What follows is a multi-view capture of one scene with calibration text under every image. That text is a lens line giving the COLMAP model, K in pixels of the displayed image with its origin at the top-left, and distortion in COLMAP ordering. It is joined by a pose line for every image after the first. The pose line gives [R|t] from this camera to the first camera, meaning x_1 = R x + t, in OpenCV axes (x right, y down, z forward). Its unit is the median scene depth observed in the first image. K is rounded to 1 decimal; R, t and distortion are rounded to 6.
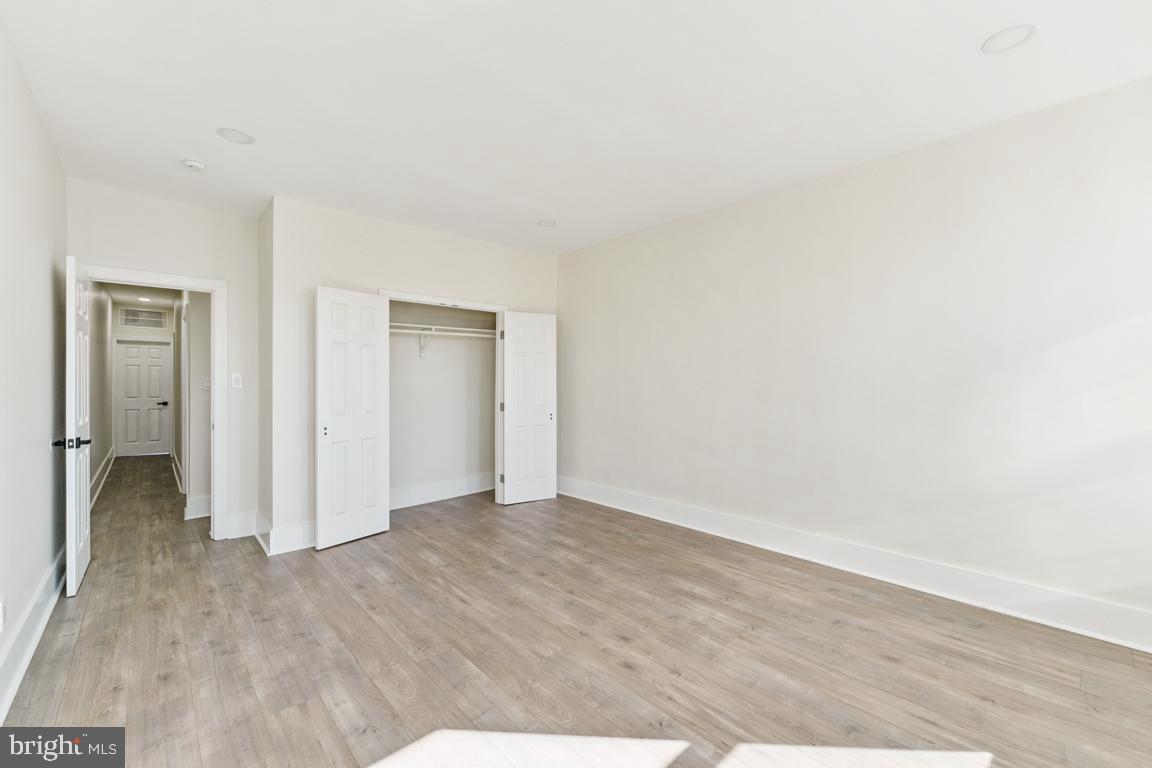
lens RADIAL K [[465.9, 0, 566.9], [0, 465.9, 377.0], [0, 0, 1]] dist [0.000817, 0.000180]
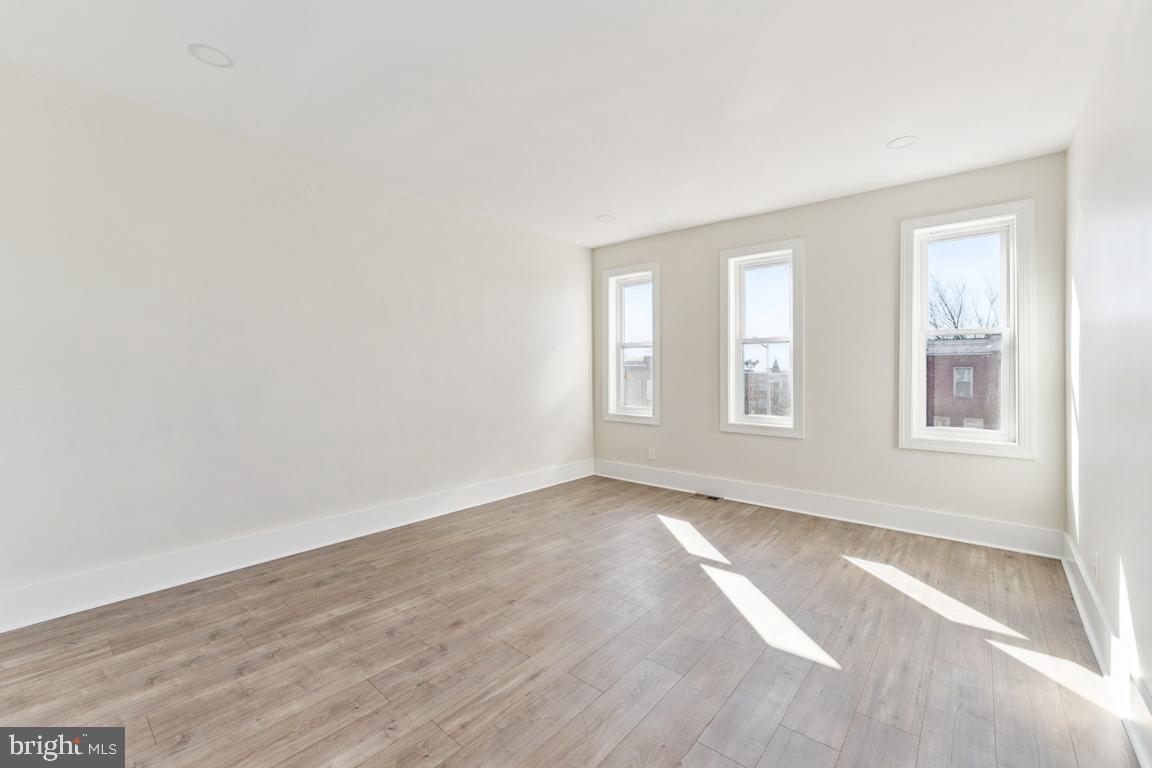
lens RADIAL K [[465.9, 0, 572.6], [0, 465.9, 378.4], [0, 0, 1]] dist [0.000817, 0.000180]
pose [[-0.118806, -0.017742, 0.992759, -0.695510], [-0.013917, 0.999772, 0.016202, 0.010764], [-0.992820, -0.011891, -0.119026, 0.774861]]
